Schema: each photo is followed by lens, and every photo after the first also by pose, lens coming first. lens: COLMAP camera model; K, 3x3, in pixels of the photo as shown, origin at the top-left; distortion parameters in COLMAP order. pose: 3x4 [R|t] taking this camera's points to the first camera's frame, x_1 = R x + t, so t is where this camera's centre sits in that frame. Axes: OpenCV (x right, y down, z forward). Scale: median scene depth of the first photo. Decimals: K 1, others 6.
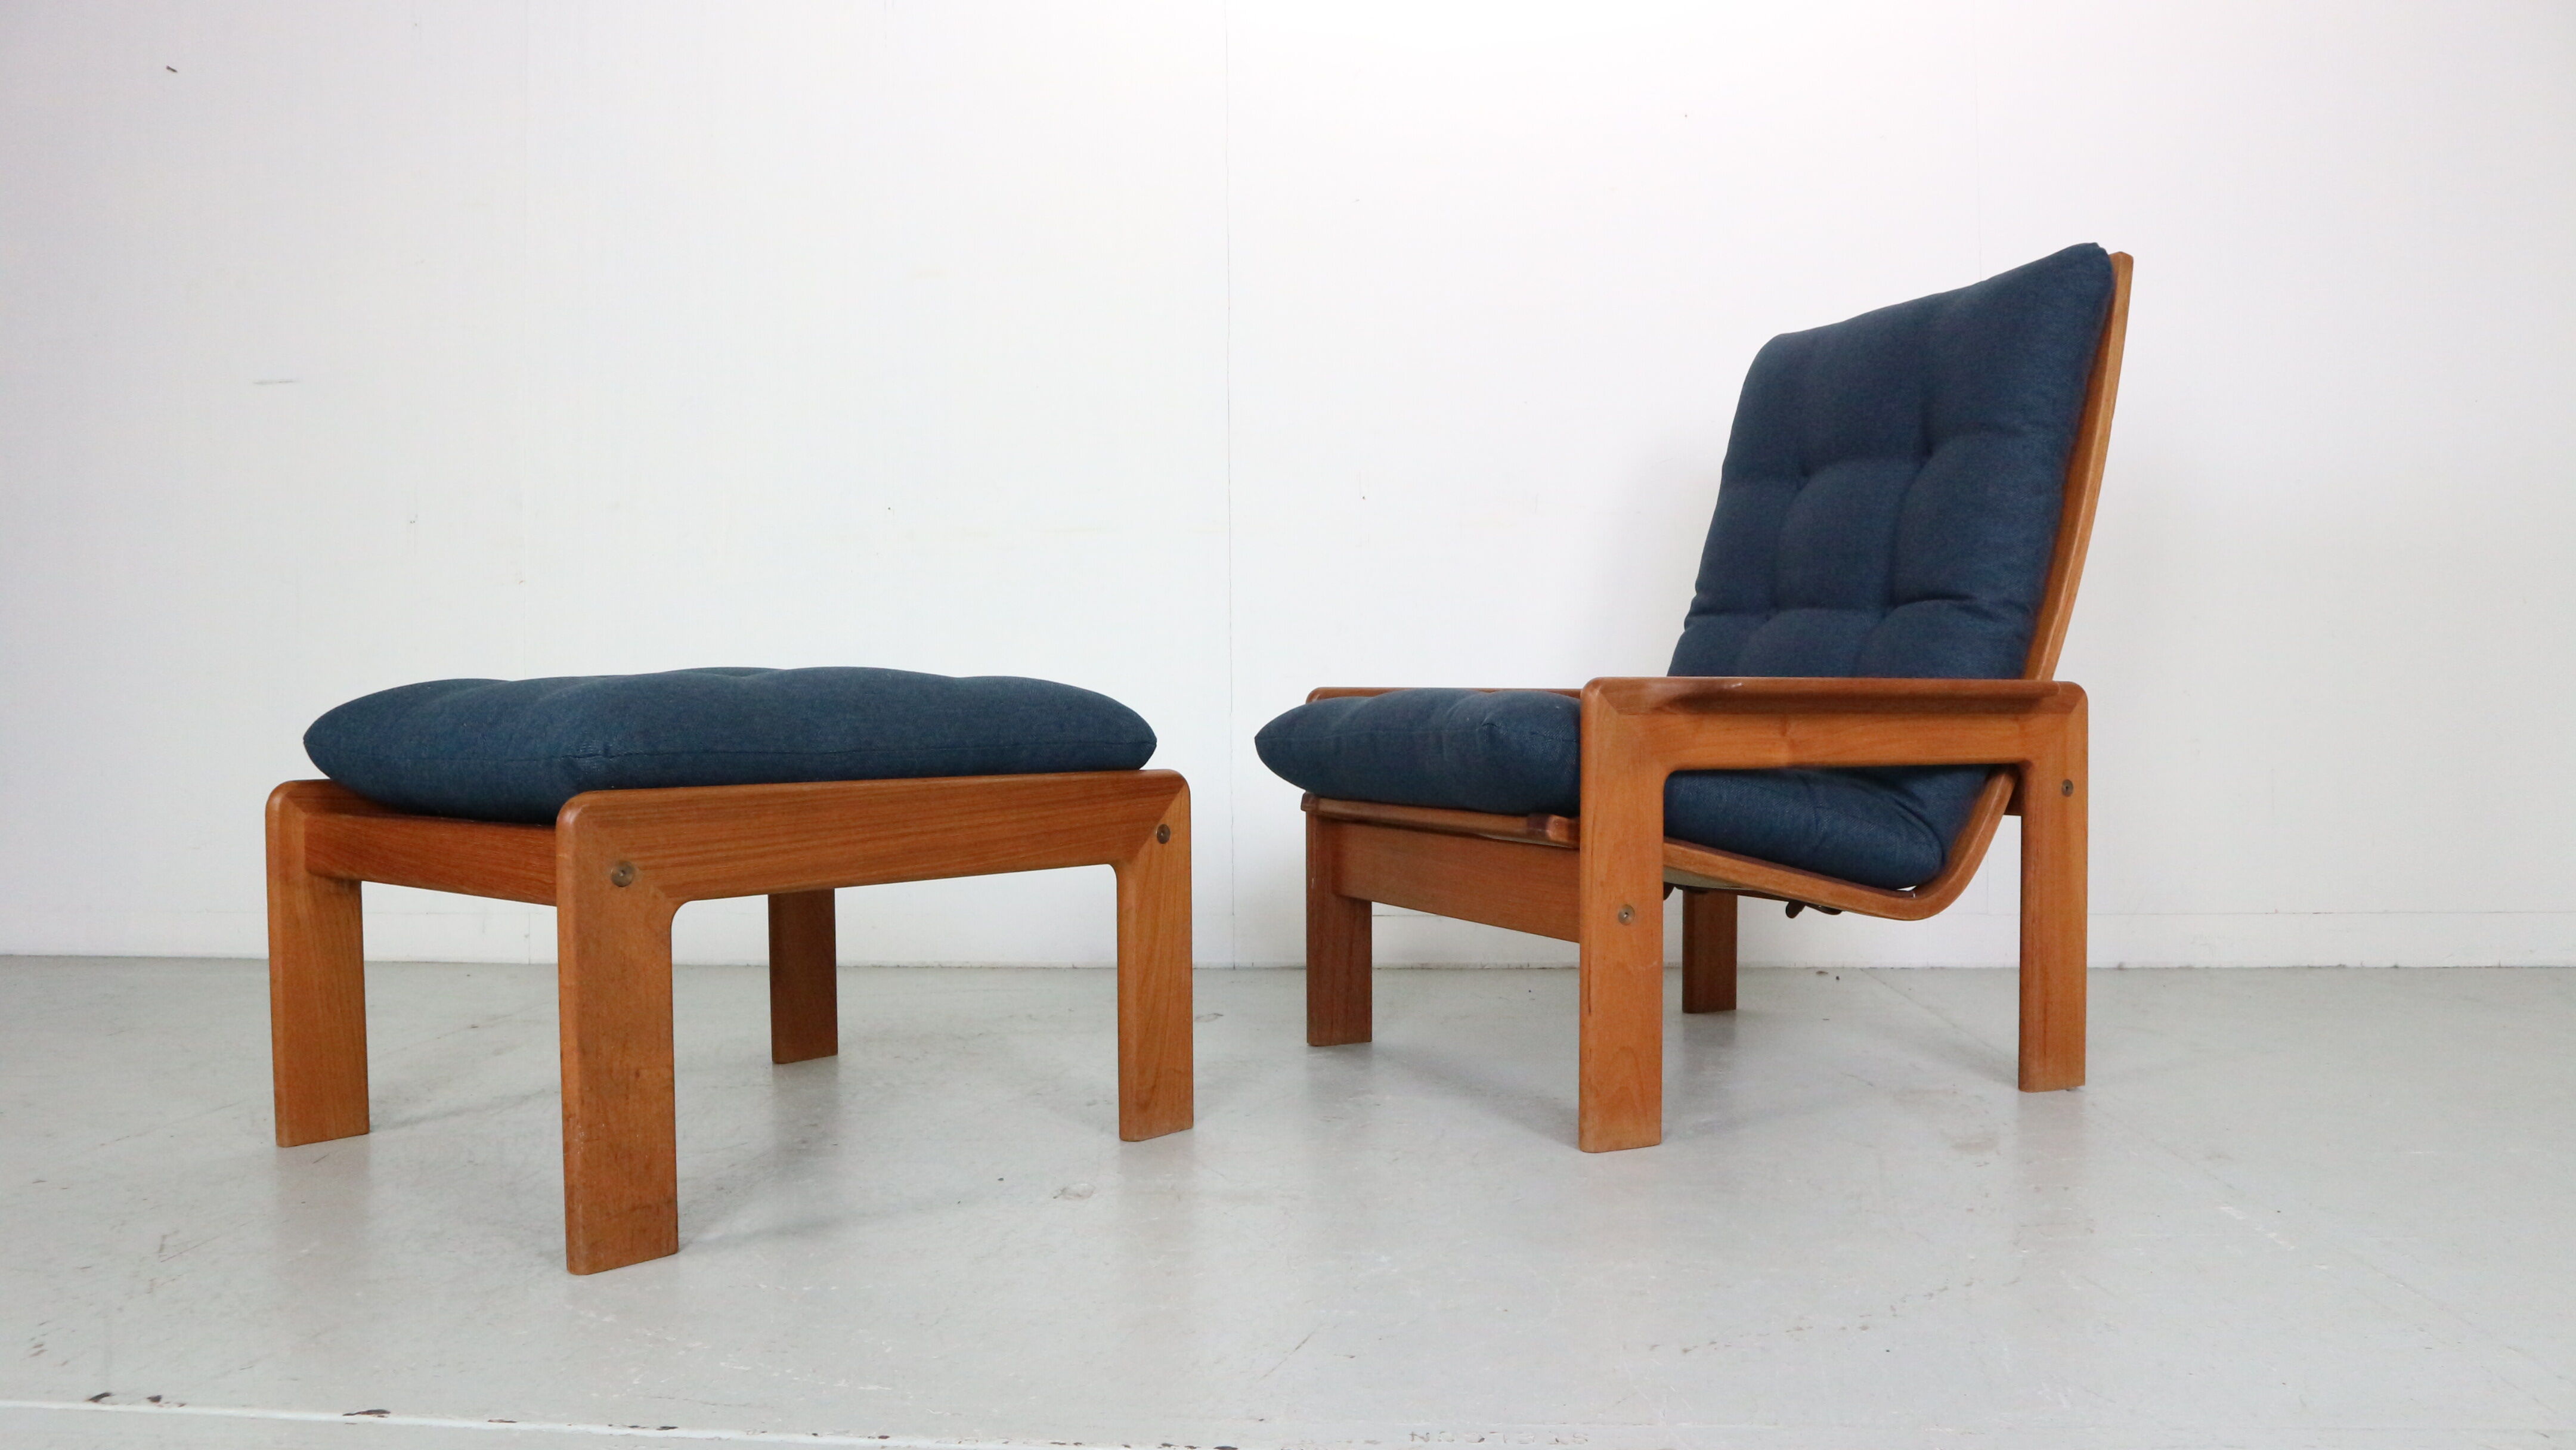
lens RADIAL K [[1813.4, 0, 1288.0], [0, 1813.4, 741.3], [0, 0, 1]] dist [-0.102732, 0.055691]
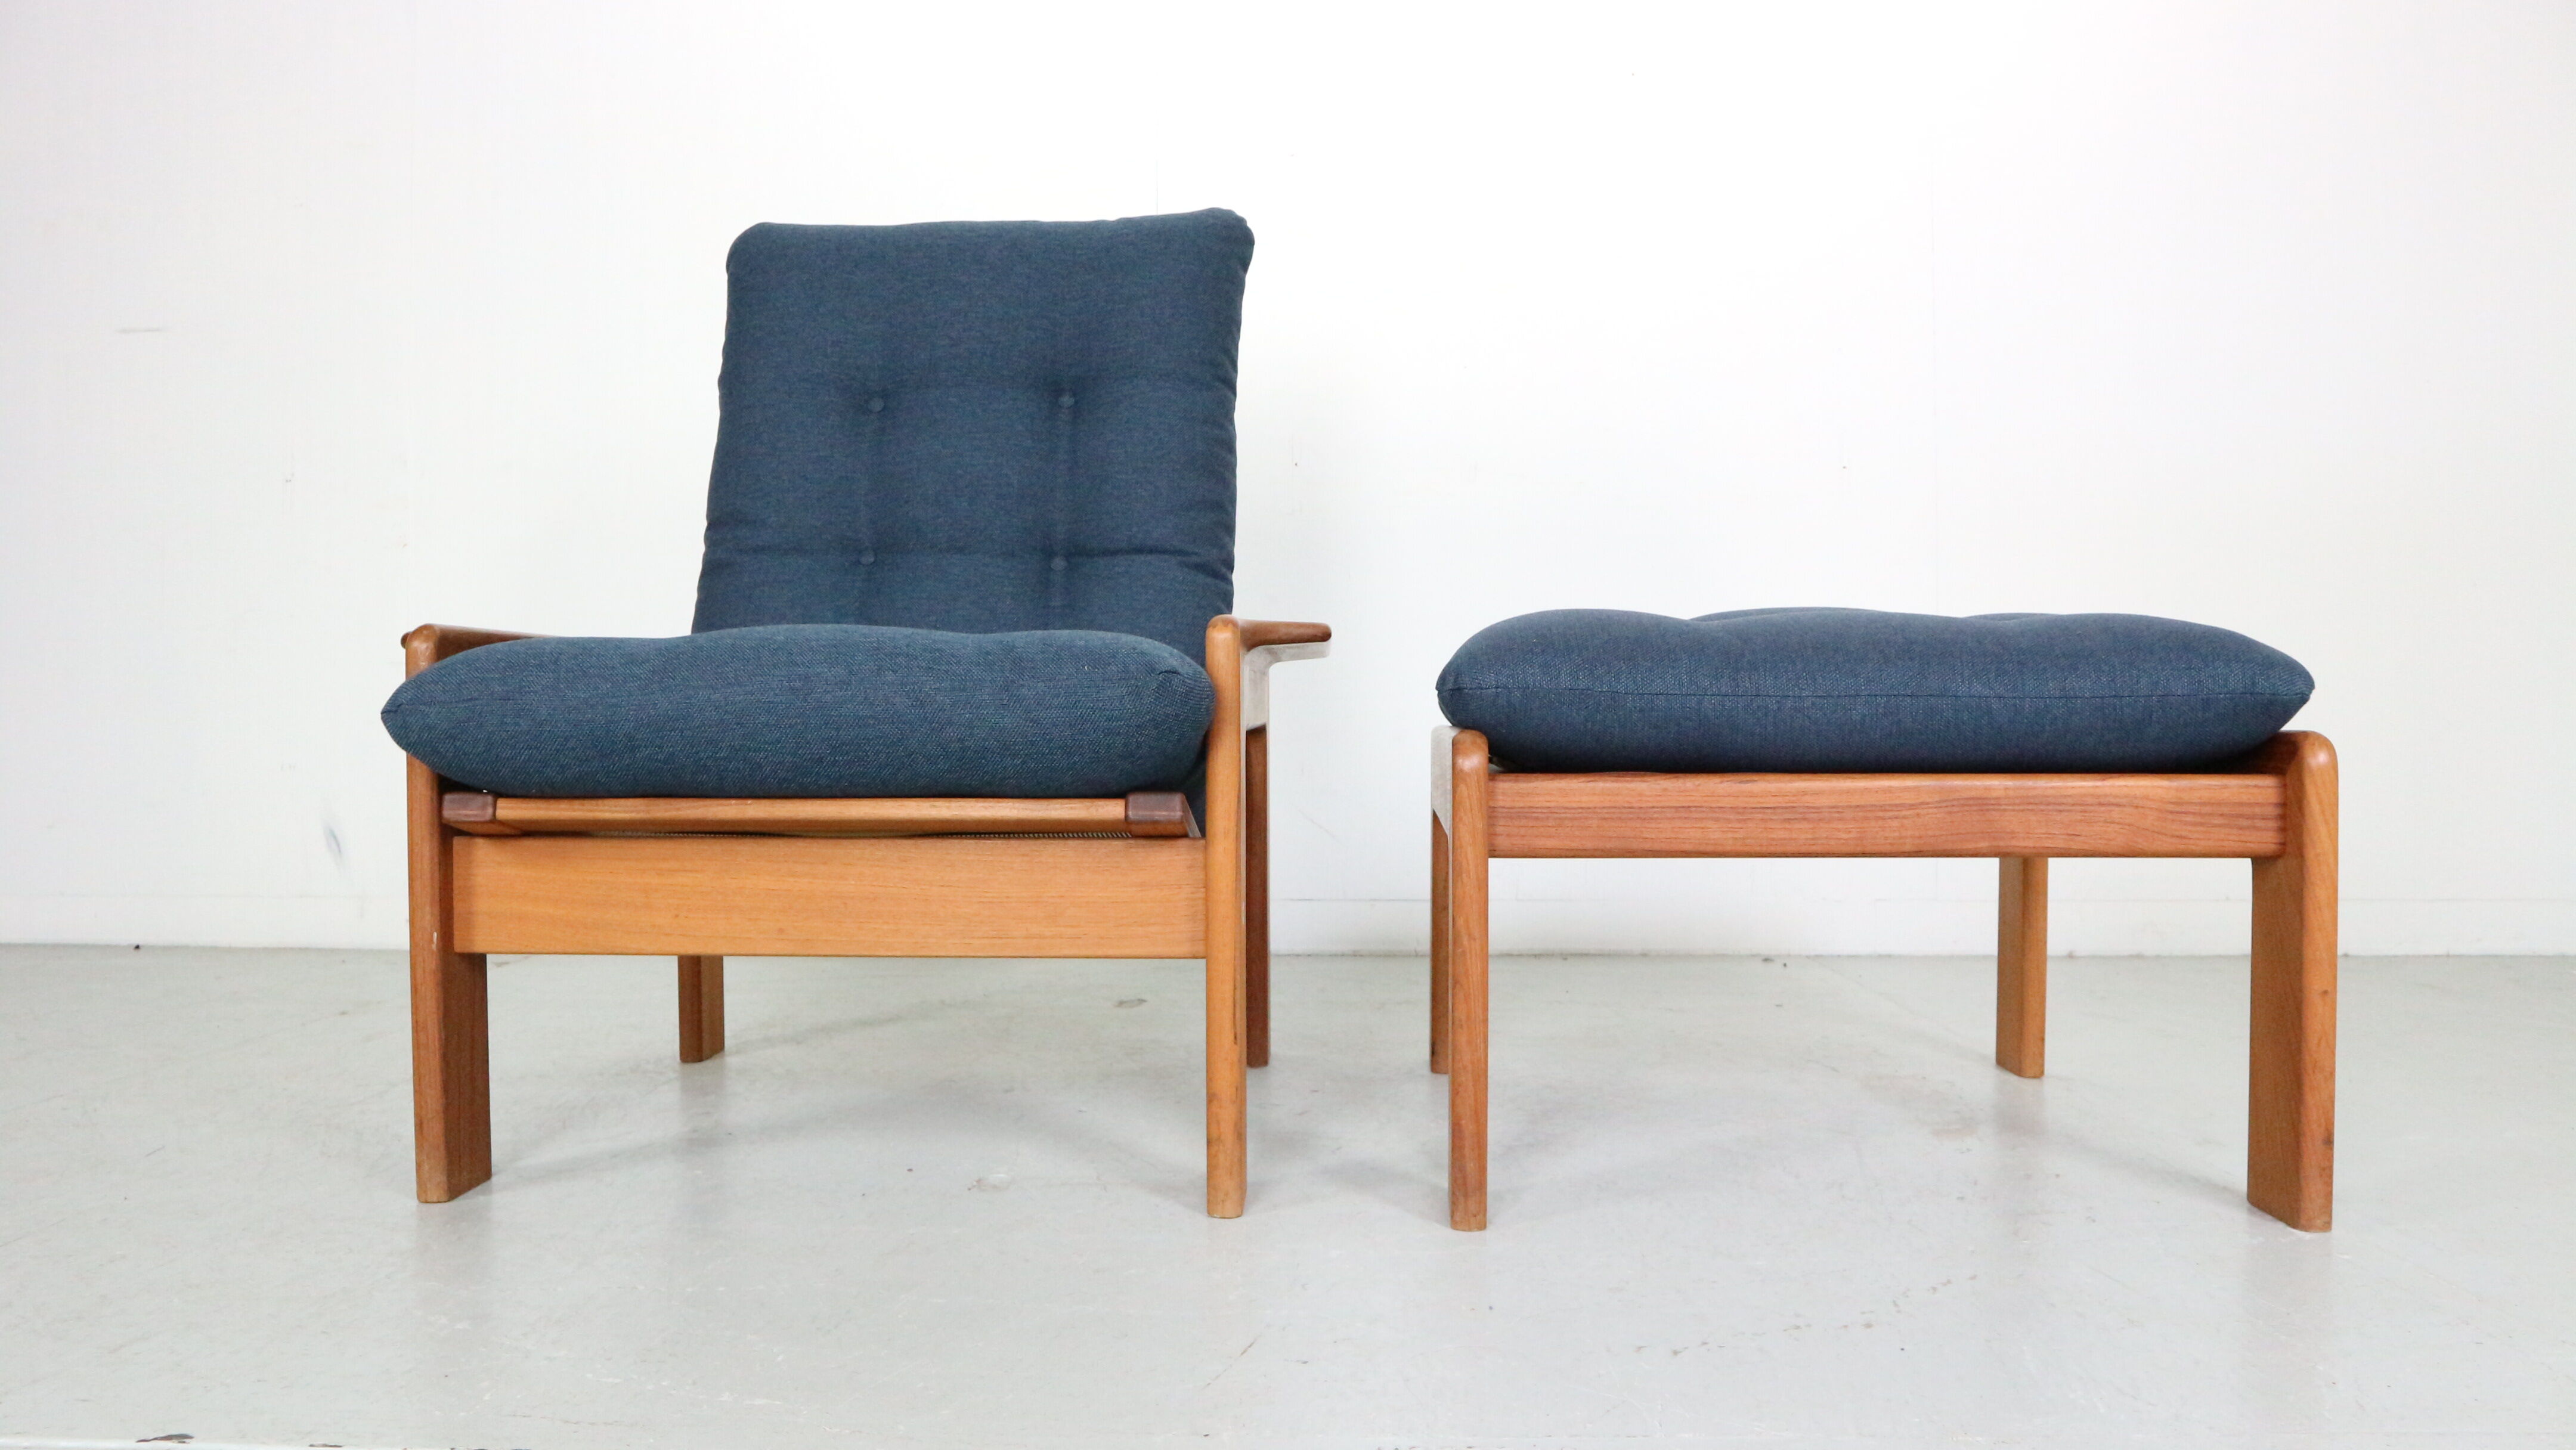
lens RADIAL K [[1813.4, 0, 1286.6], [0, 1813.4, 739.0], [0, 0, 1]] dist [-0.102732, 0.055691]
pose [[0.998921, 0.006199, 0.046019, -0.010874], [-0.006058, 0.999976, -0.003216, 0.023709], [-0.046038, 0.002934, 0.998935, 0.071849]]
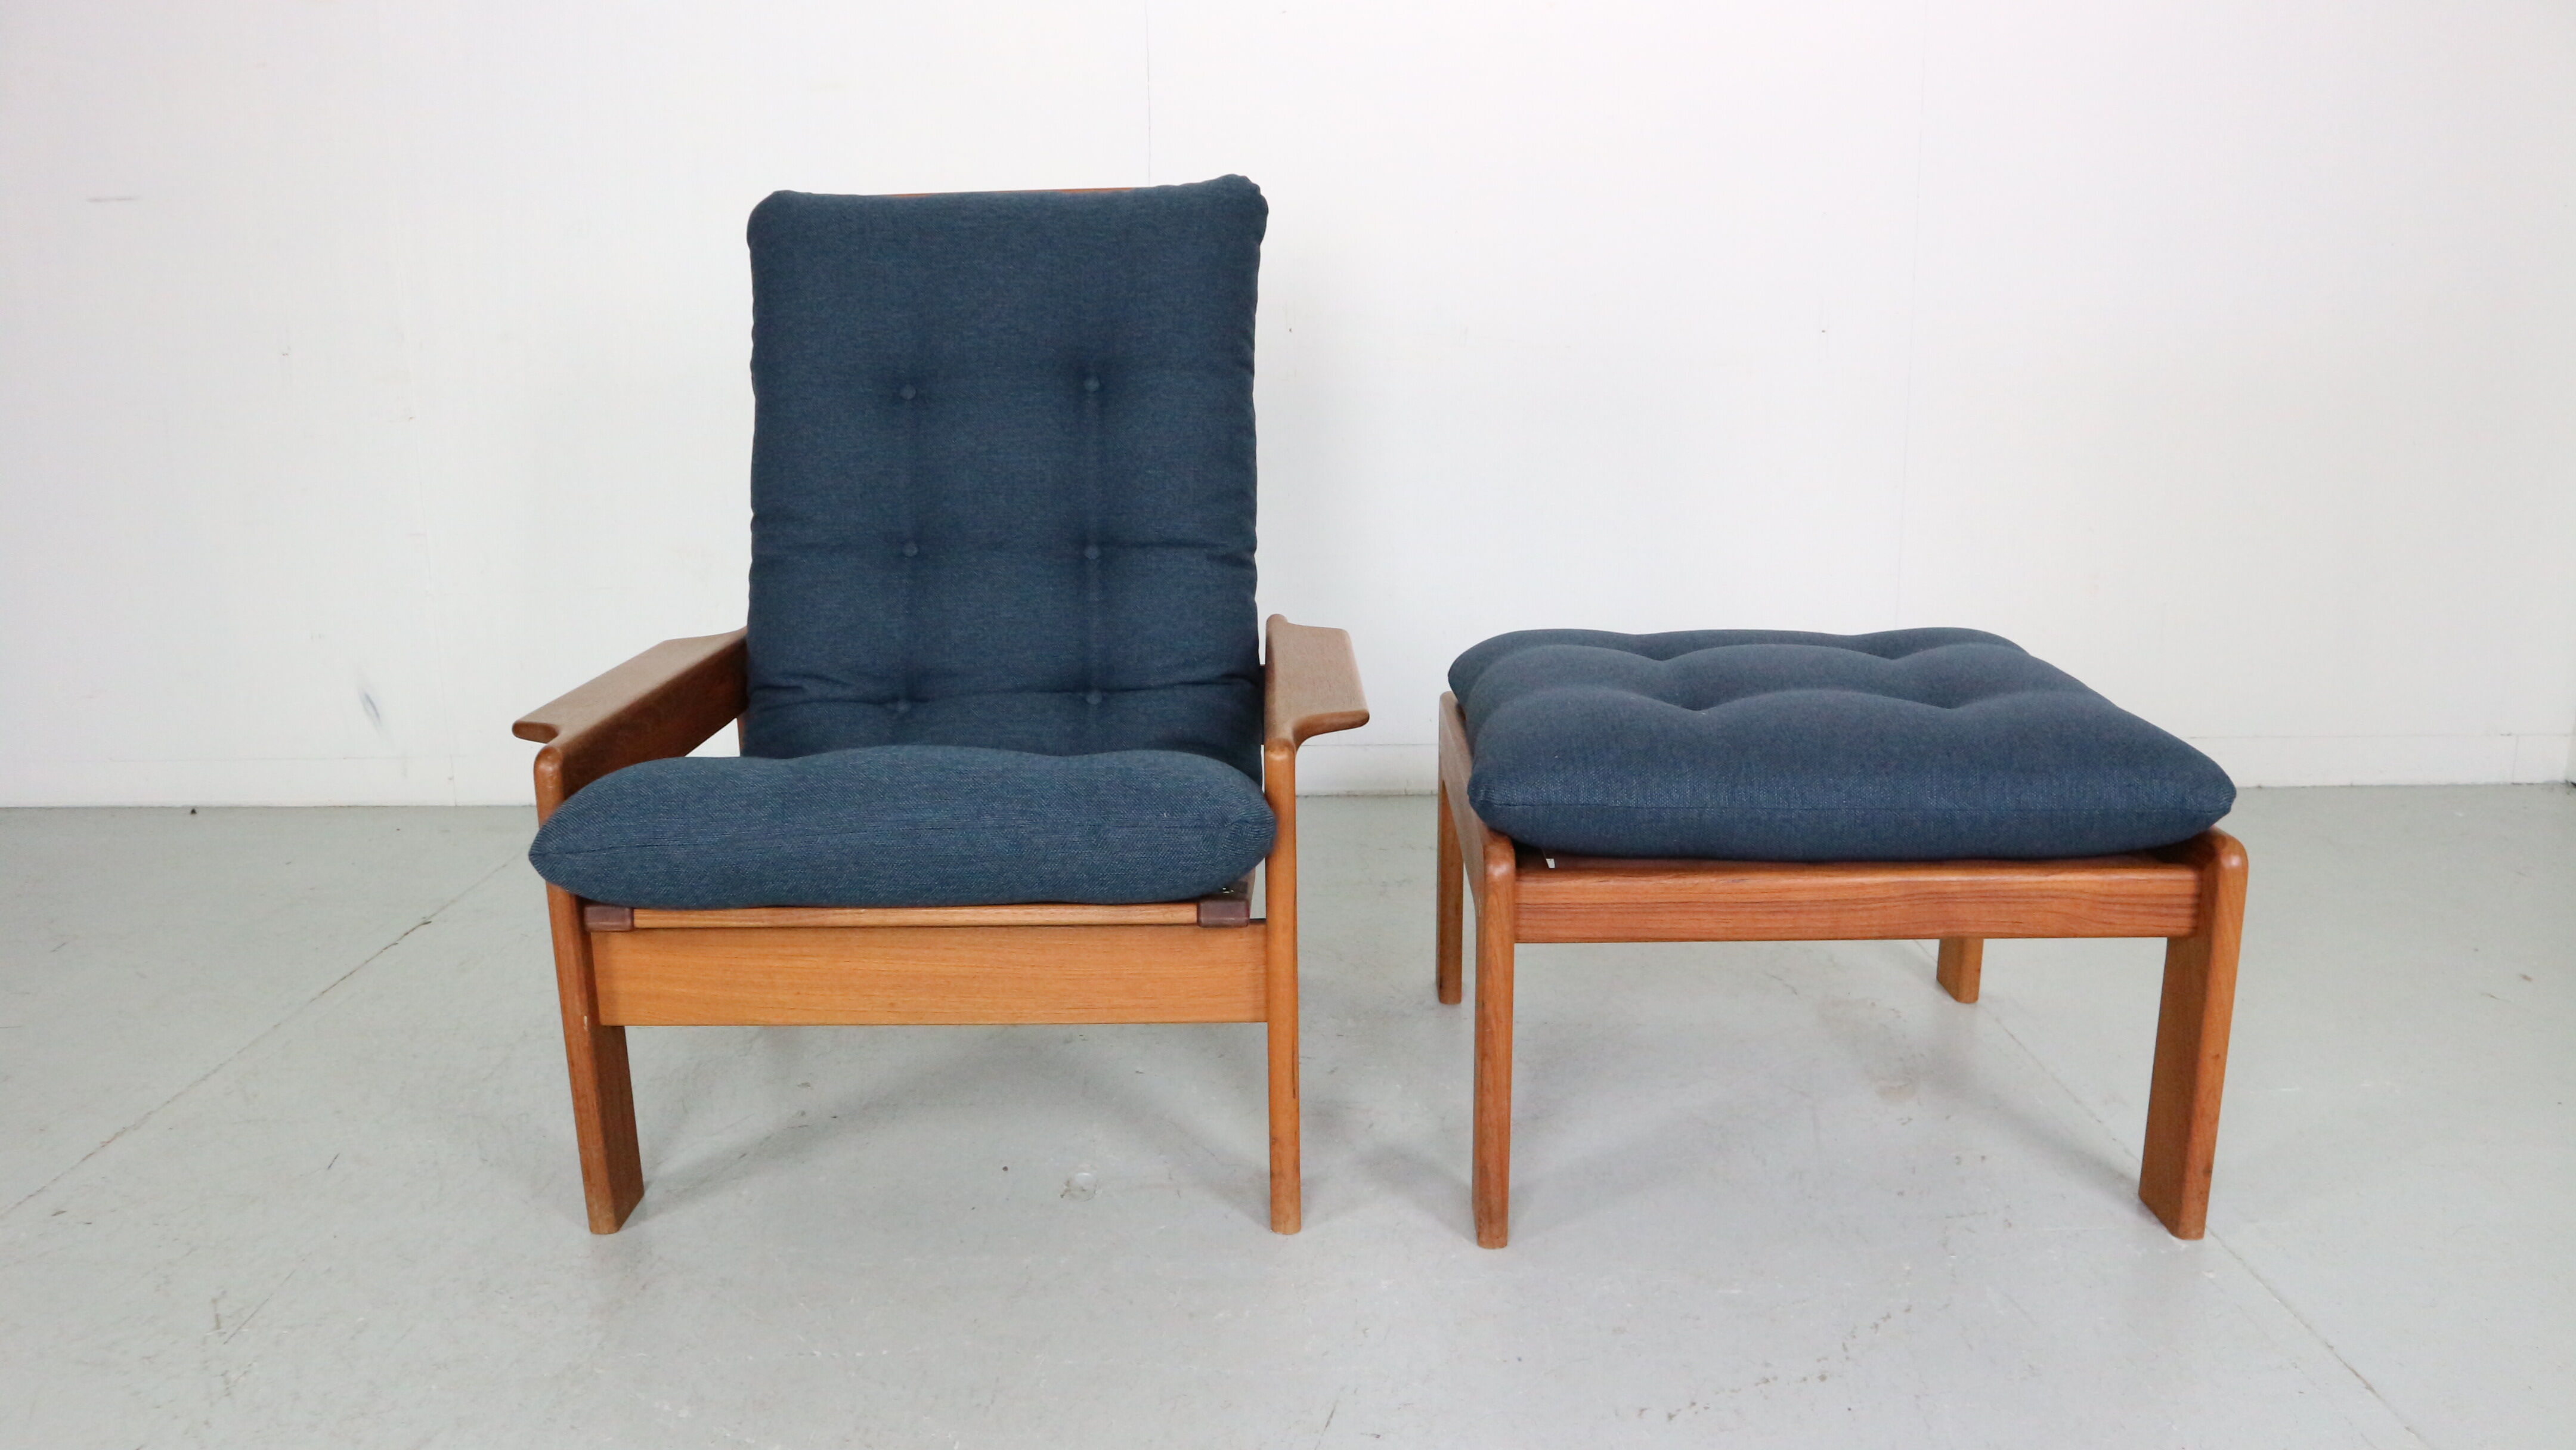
lens RADIAL K [[1813.4, 0, 1291.6], [0, 1813.4, 737.8], [0, 0, 1]] dist [-0.102732, 0.055691]
pose [[0.996853, -0.019976, 0.076714, -0.062515], [0.003454, 0.977755, 0.209722, -0.209572], [-0.079197, -0.208797, 0.974747, 0.004811]]
